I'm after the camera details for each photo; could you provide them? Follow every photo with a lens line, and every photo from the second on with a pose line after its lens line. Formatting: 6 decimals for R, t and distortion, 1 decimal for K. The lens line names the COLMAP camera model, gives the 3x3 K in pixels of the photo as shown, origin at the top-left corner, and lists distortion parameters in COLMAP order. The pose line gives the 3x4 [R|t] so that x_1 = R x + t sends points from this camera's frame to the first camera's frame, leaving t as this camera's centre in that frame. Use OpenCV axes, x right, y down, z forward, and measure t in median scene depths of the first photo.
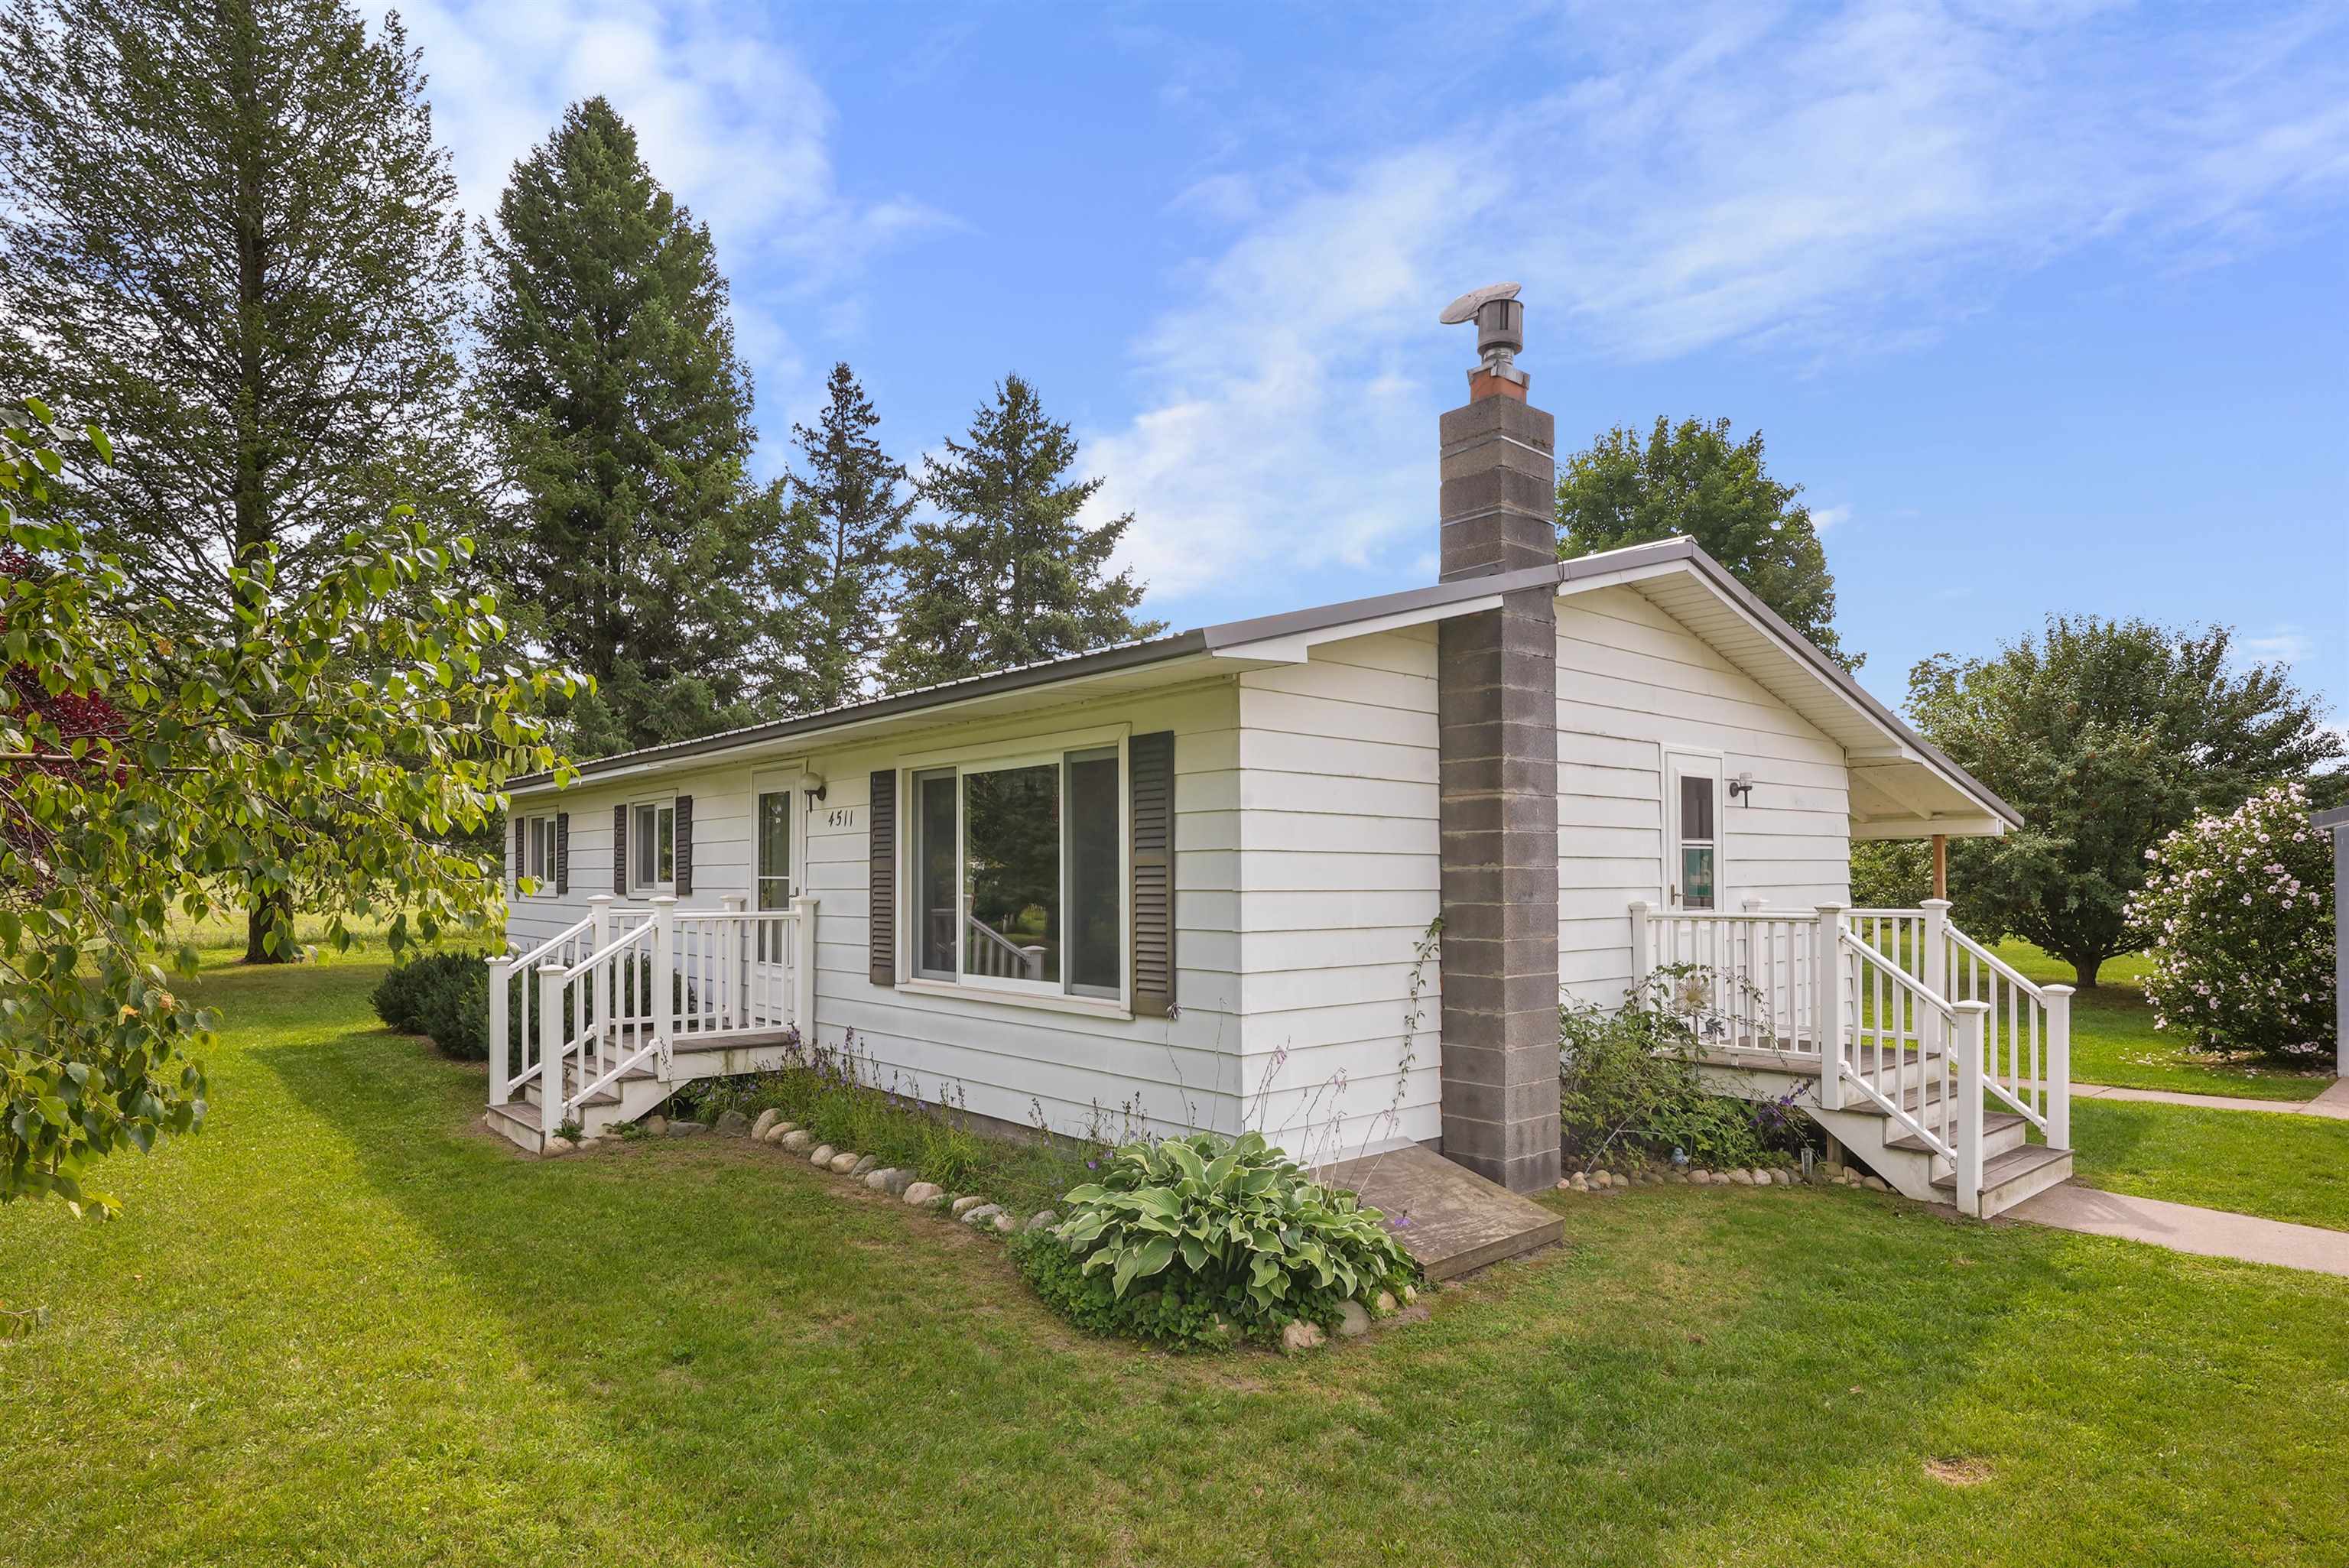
lens RADIAL K [[1319.9, 0, 1174.3], [0, 1319.9, 899.0], [0, 0, 1]] dist [-0.000133, -0.000580]
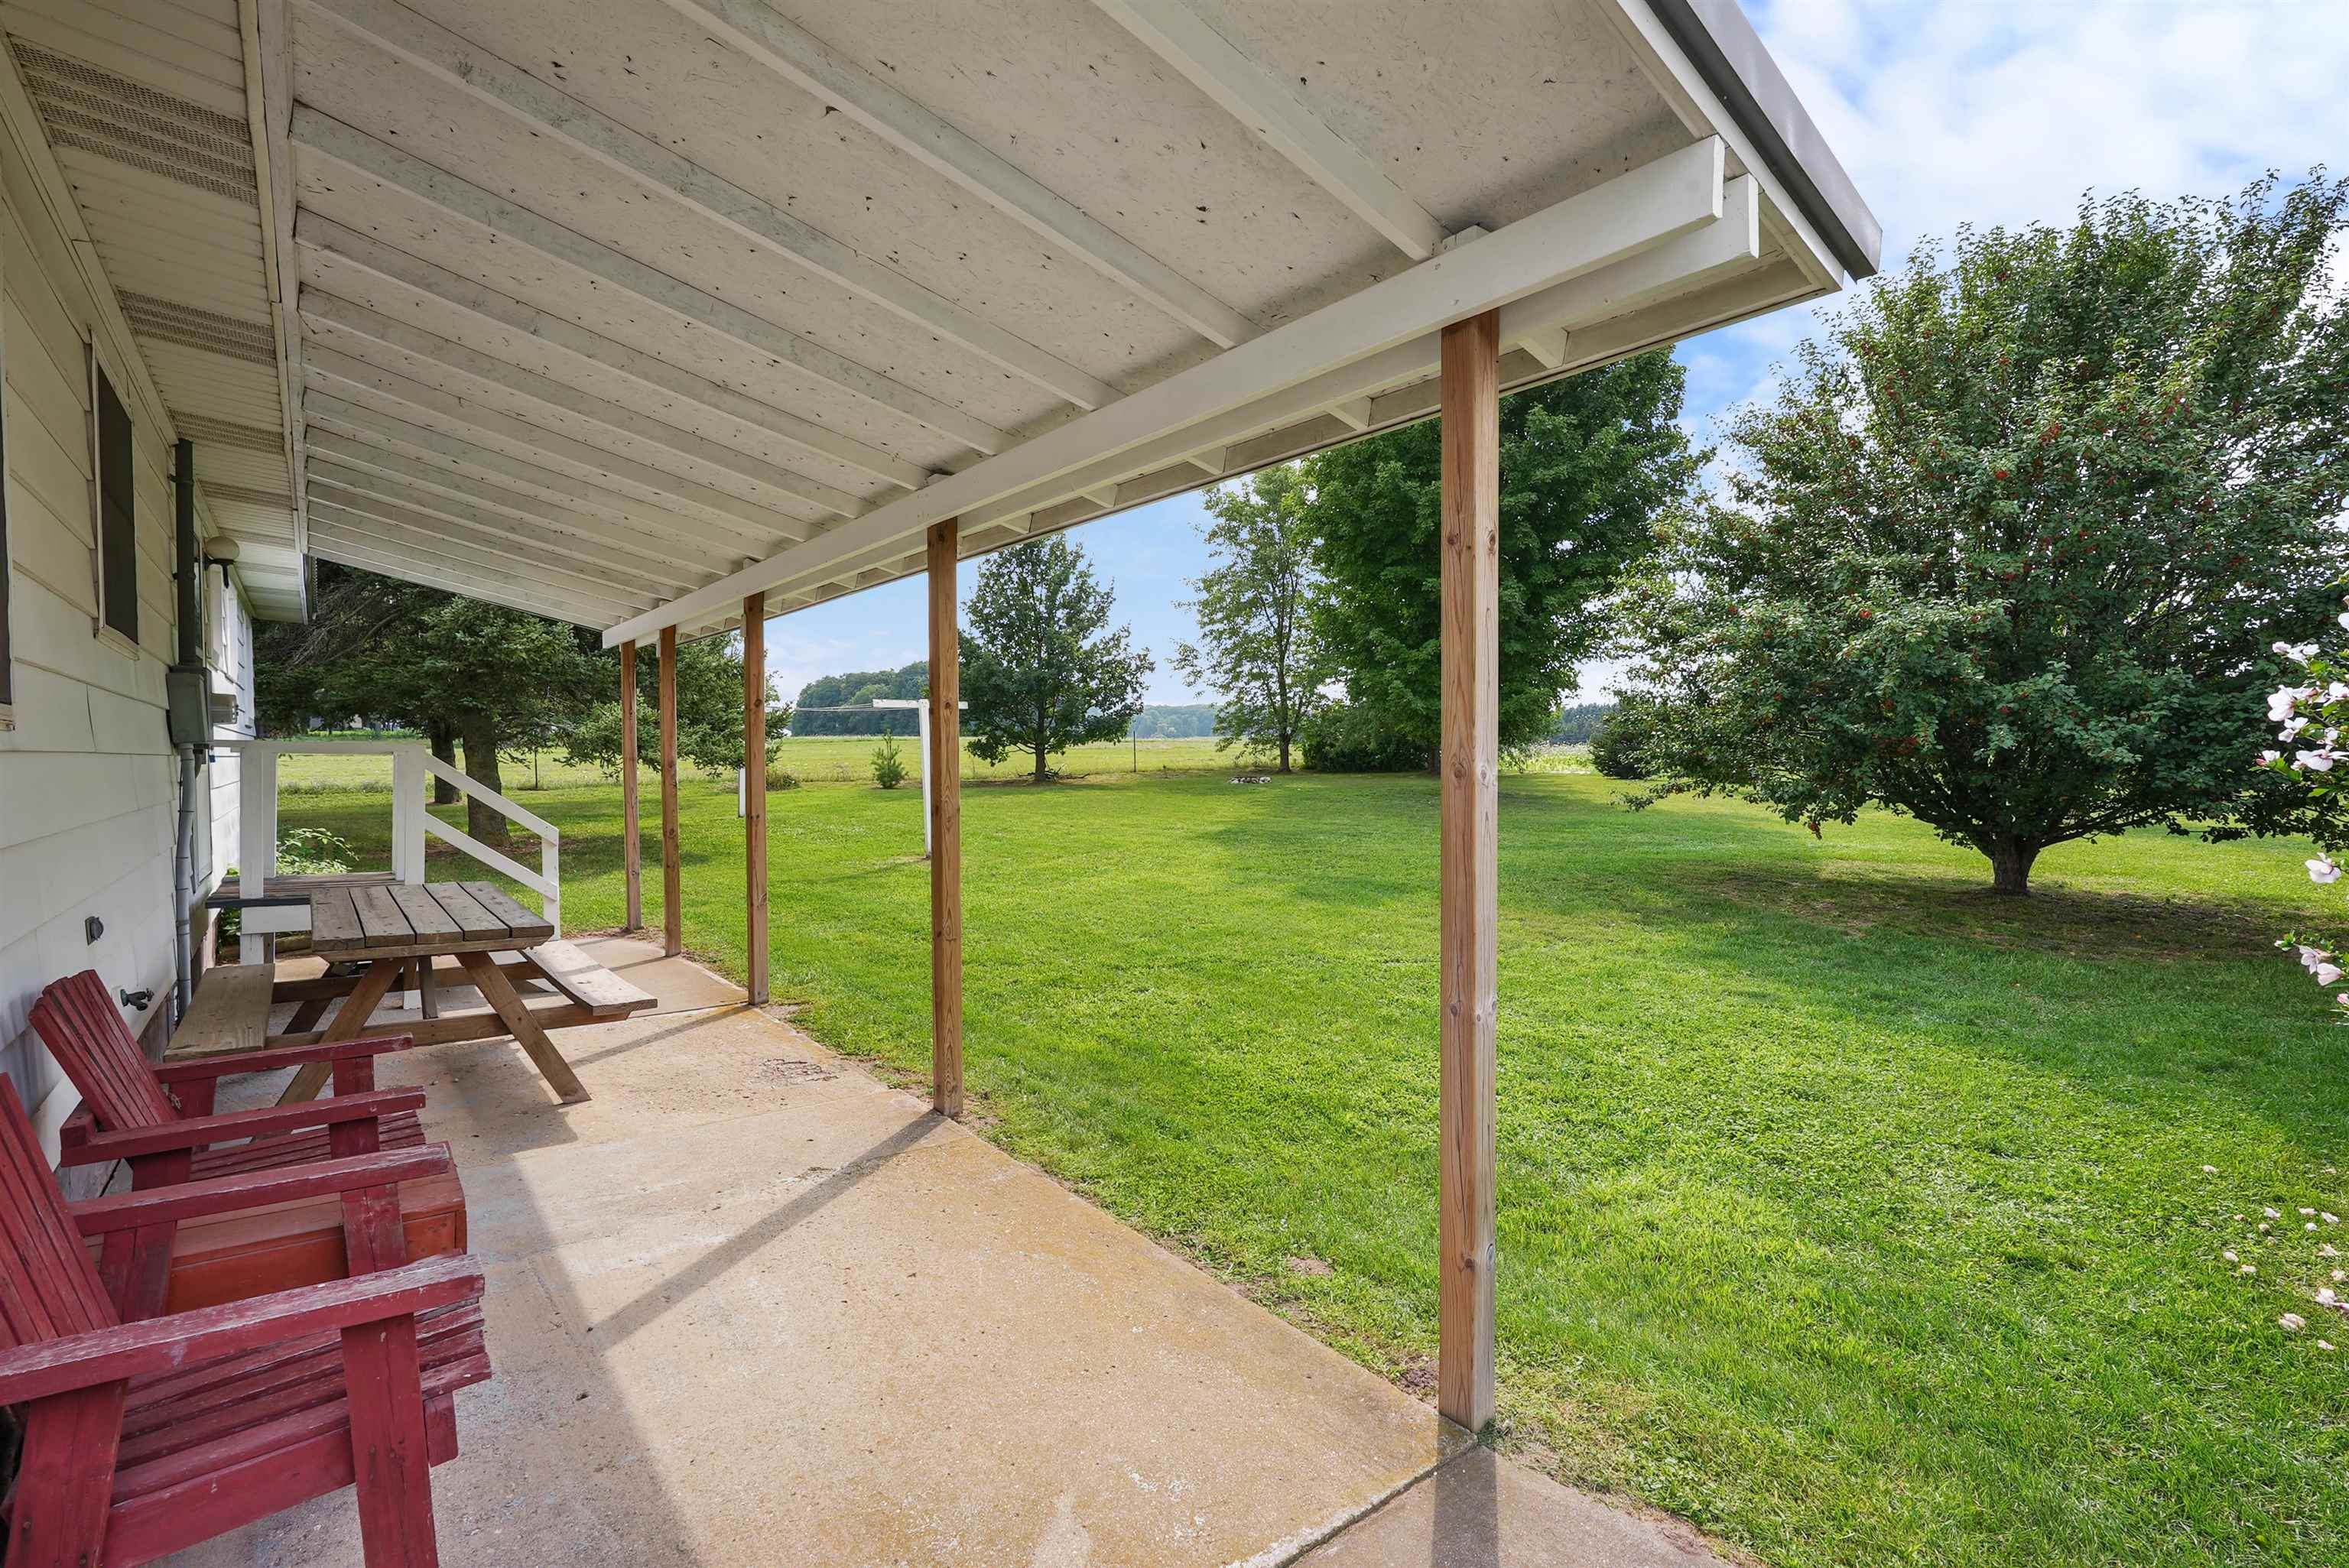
lens RADIAL K [[1077.9, 0, 1165.9], [0, 1077.9, 815.6], [0, 0, 1]] dist [0.001939, 0.000711]
pose [[0.999400, 0.004013, -0.034399, 0.377291], [-0.002631, 0.999190, 0.040145, 0.016163], [0.034532, -0.040031, 0.998602, 0.577166]]
